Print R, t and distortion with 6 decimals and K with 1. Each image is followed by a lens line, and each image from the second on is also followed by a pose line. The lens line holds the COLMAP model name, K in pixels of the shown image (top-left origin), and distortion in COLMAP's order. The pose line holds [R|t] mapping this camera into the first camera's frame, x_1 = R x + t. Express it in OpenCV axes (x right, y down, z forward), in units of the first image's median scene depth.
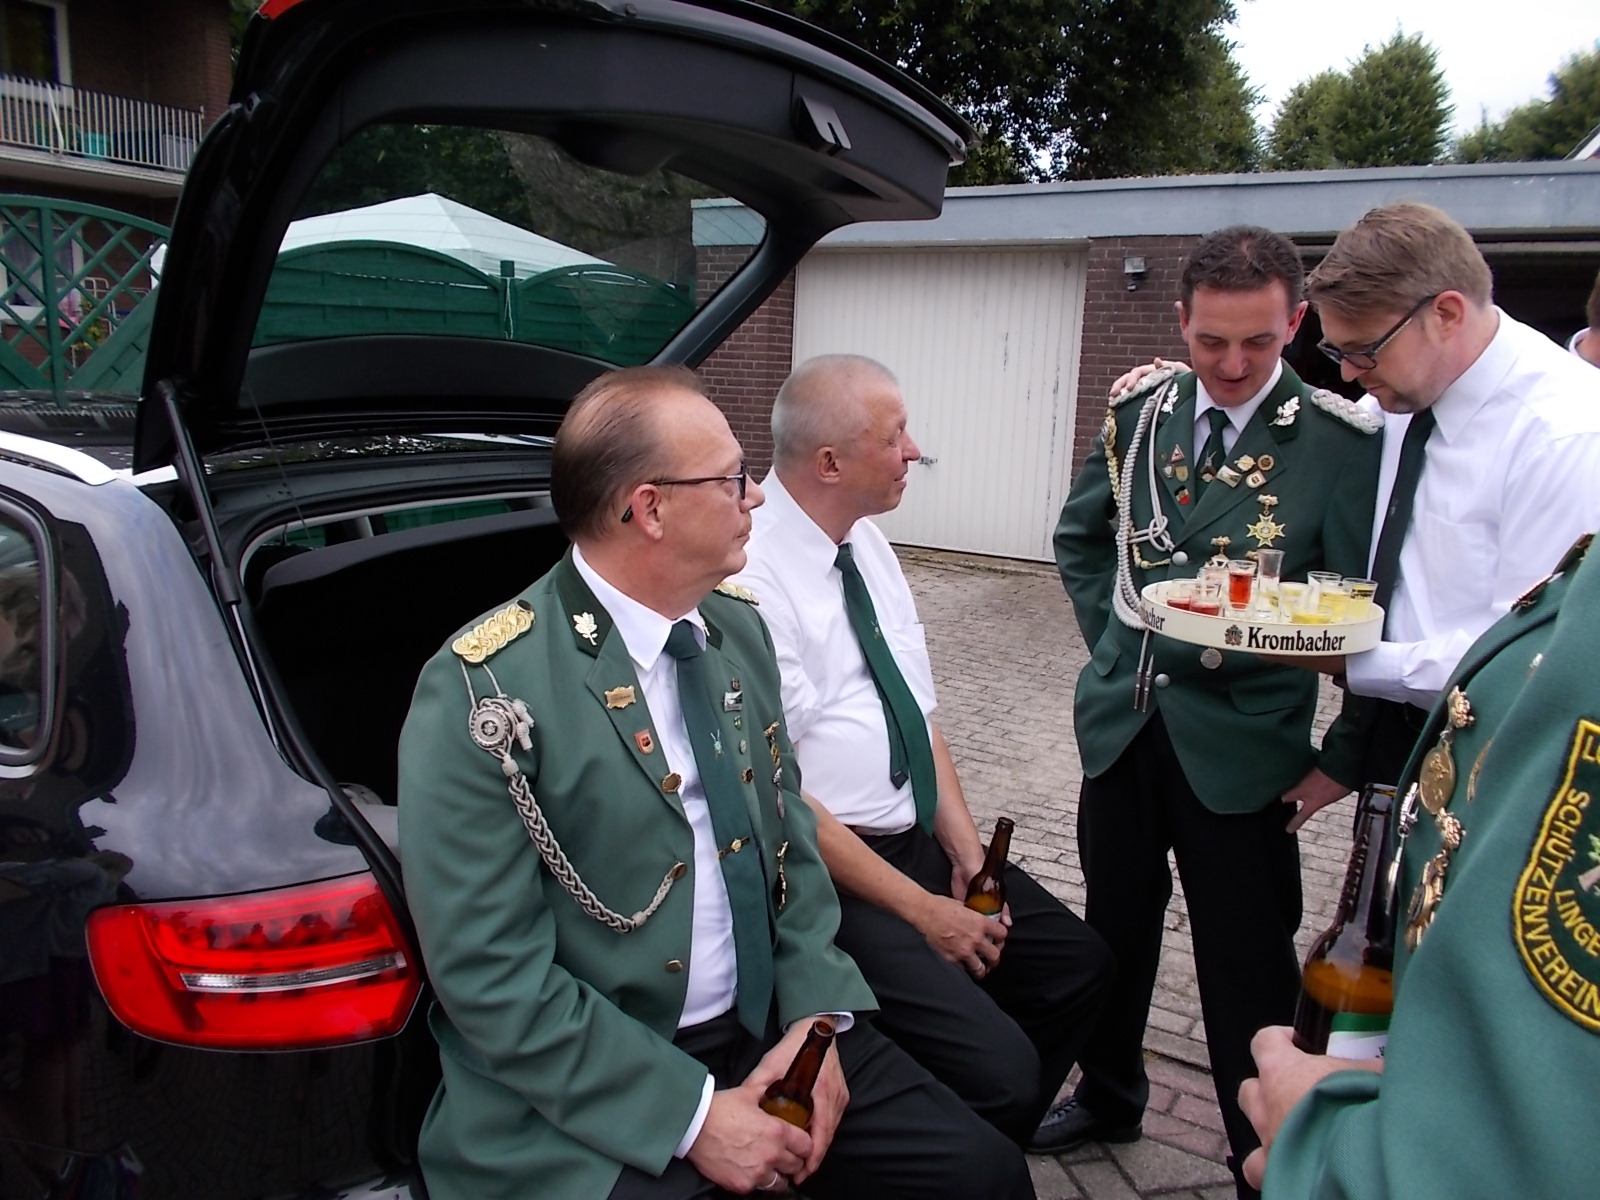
lens RADIAL K [[1248.4, 0, 787.8], [0, 1248.4, 585.0], [0, 0, 1]] dist [0.026193, -0.030328]
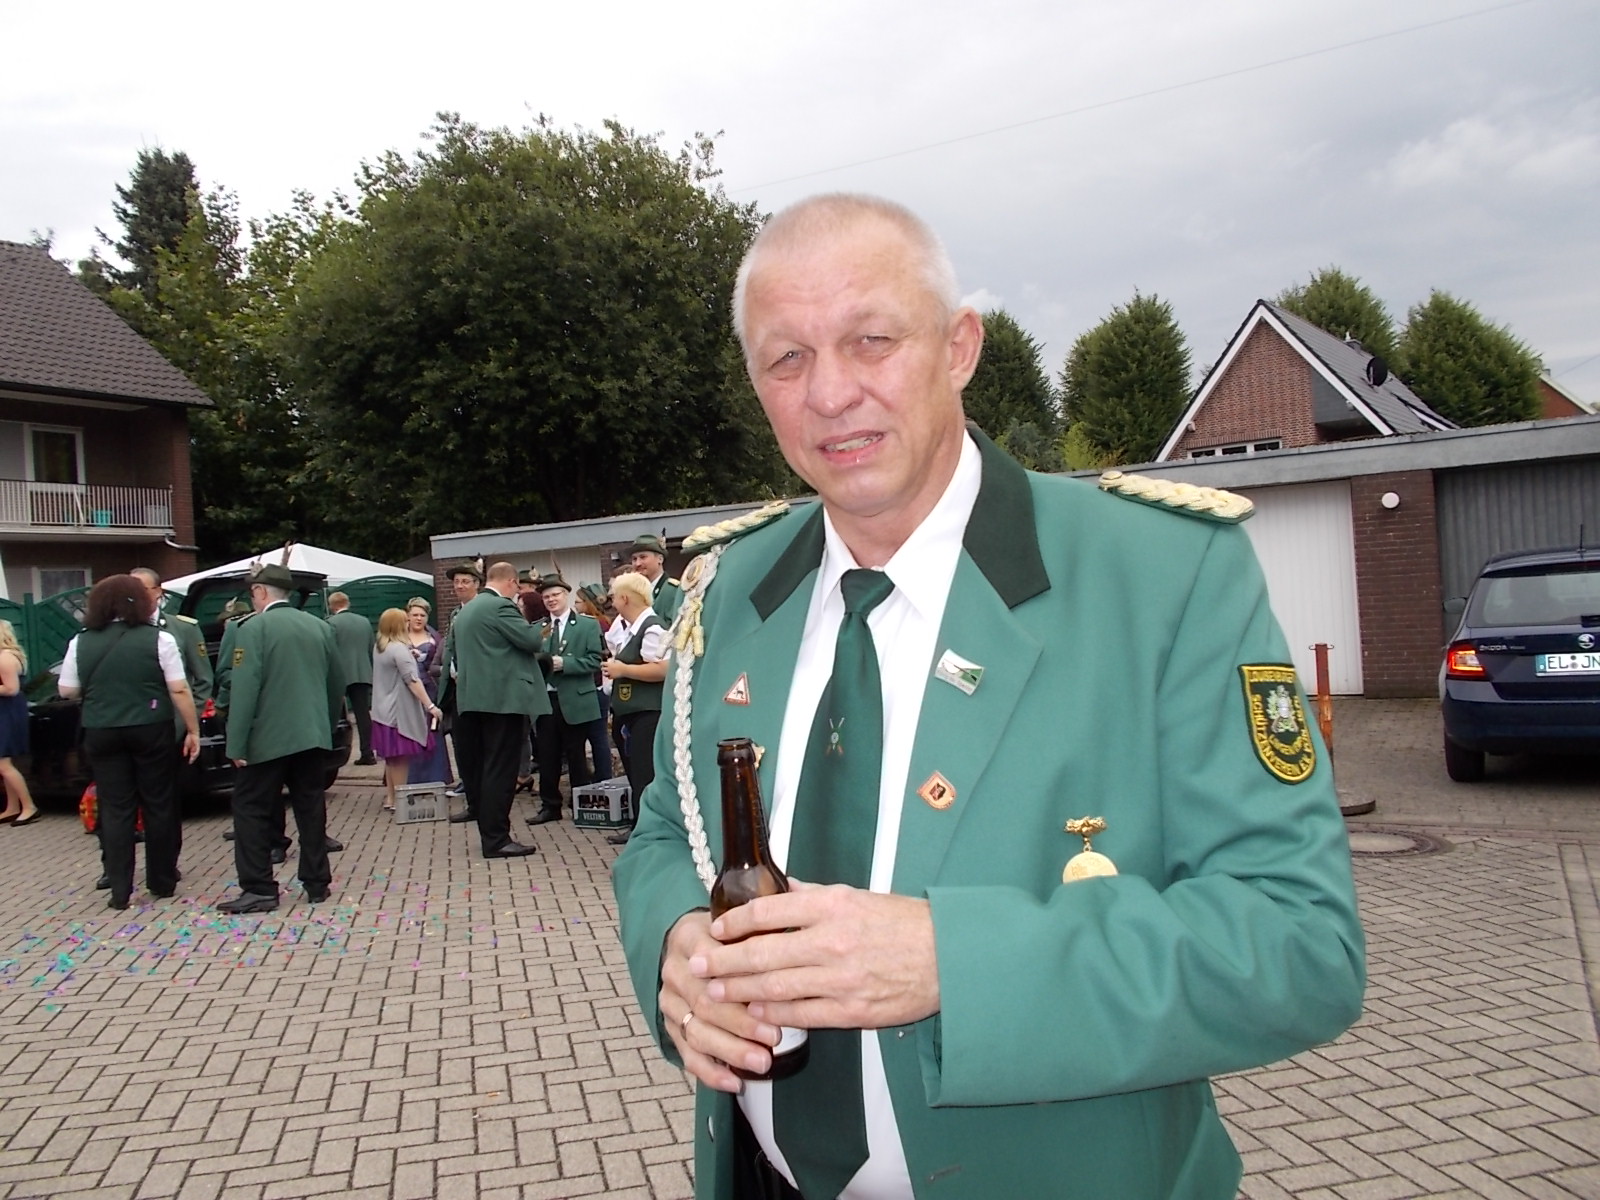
lens RADIAL K [[1248.4, 0, 807.9], [0, 1248.4, 610.6], [0, 0, 1]] dist [0.026193, -0.030328]
pose [[0.993648, -0.103602, 0.043927, 0.485519], [0.109423, 0.980646, -0.162355, 0.220190], [-0.026257, 0.166131, 0.985754, -1.101635]]
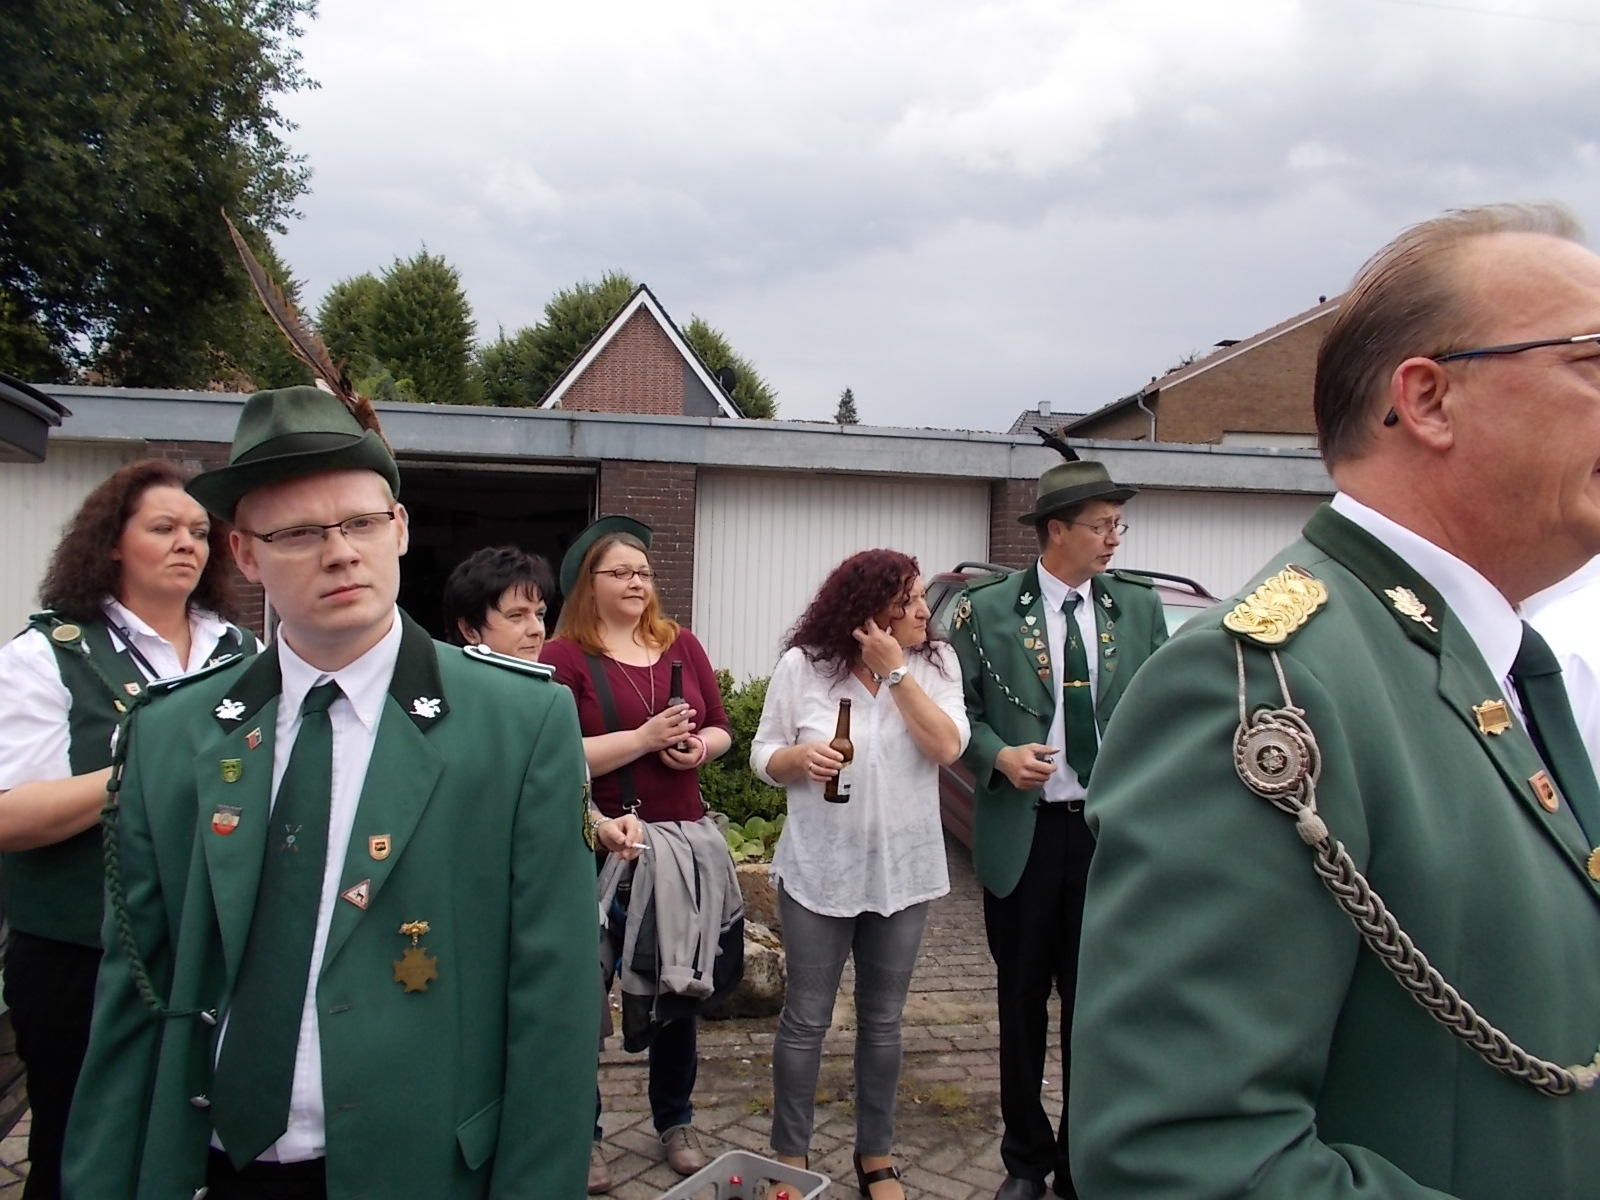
lens RADIAL K [[1248.4, 0, 815.6], [0, 1248.4, 576.1], [0, 0, 1]] dist [0.026193, -0.030328]
pose [[0.747784, -0.025872, 0.663438, -0.051089], [0.121136, 0.987785, -0.098015, 0.017141], [-0.652798, 0.153661, 0.741784, -0.172261]]
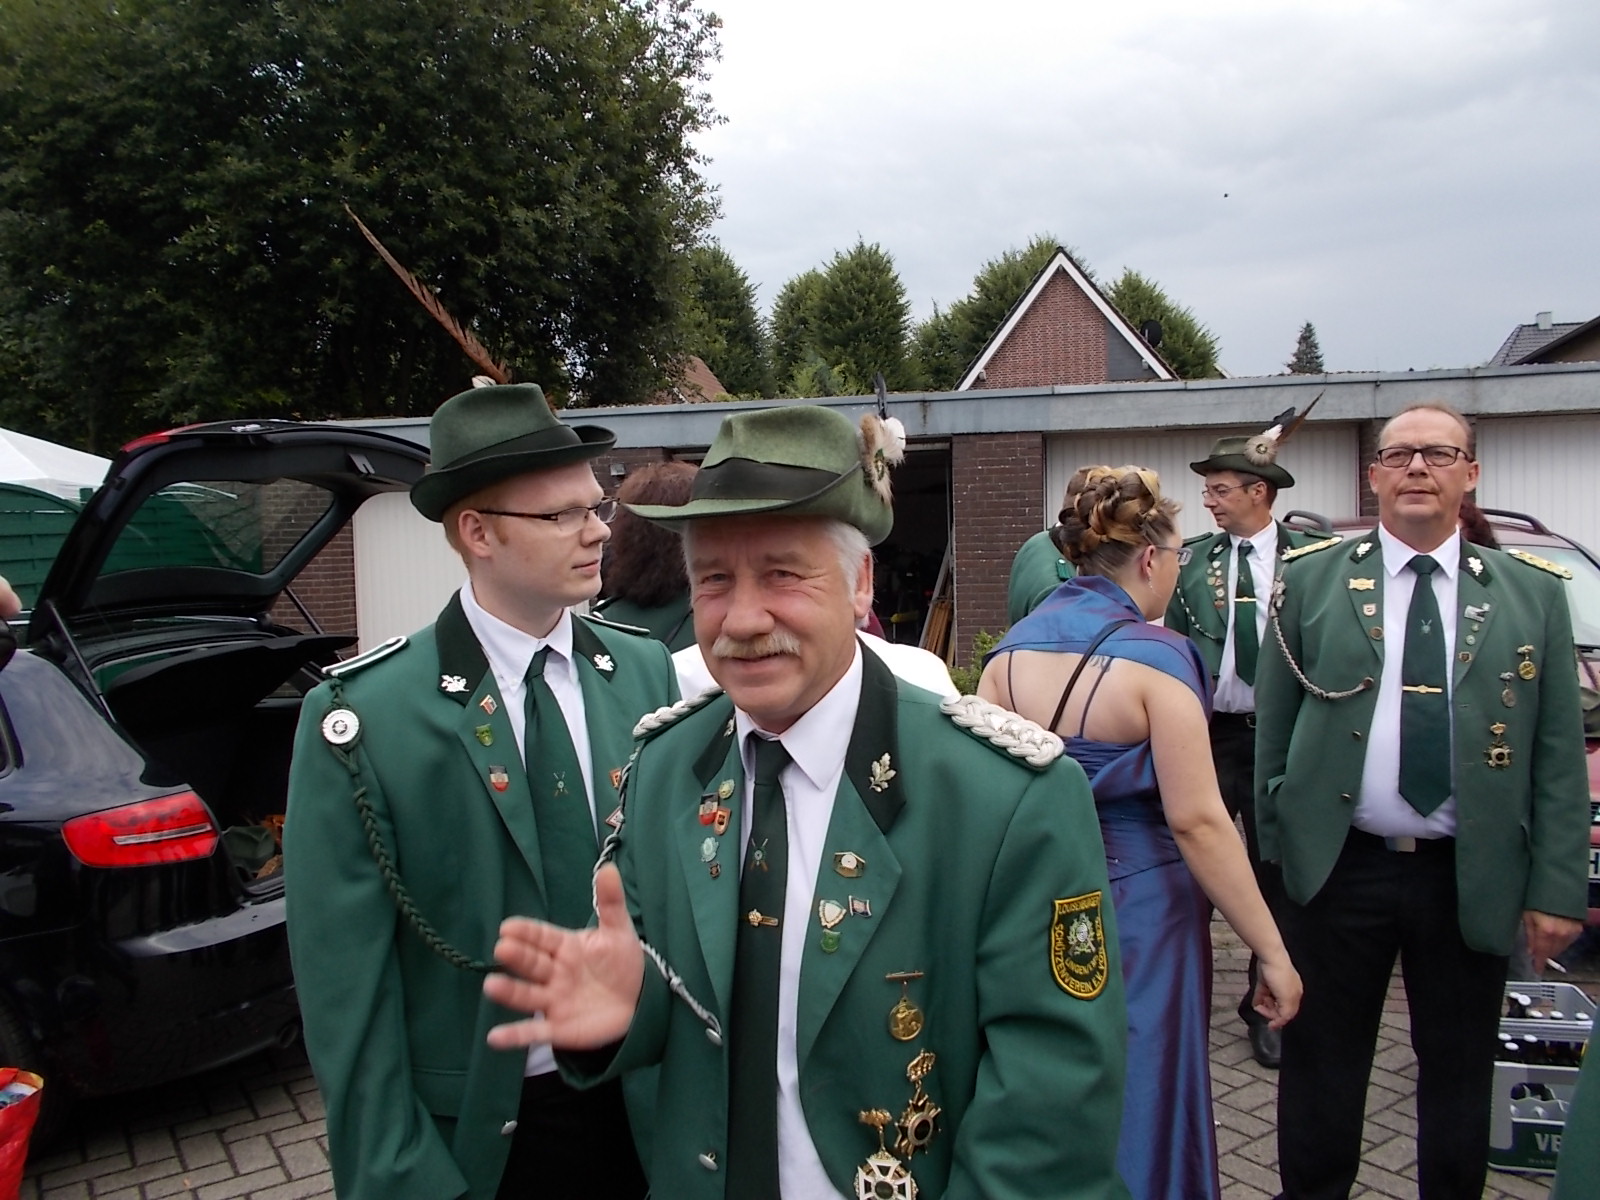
lens RADIAL K [[1248.4, 0, 808.3], [0, 1248.4, 563.6], [0, 0, 1]] dist [0.026193, -0.030328]
pose [[0.933733, -0.076768, 0.349641, -0.013293], [0.127837, 0.983838, -0.125379, 0.039664], [-0.334365, 0.161768, 0.928456, -0.299603]]
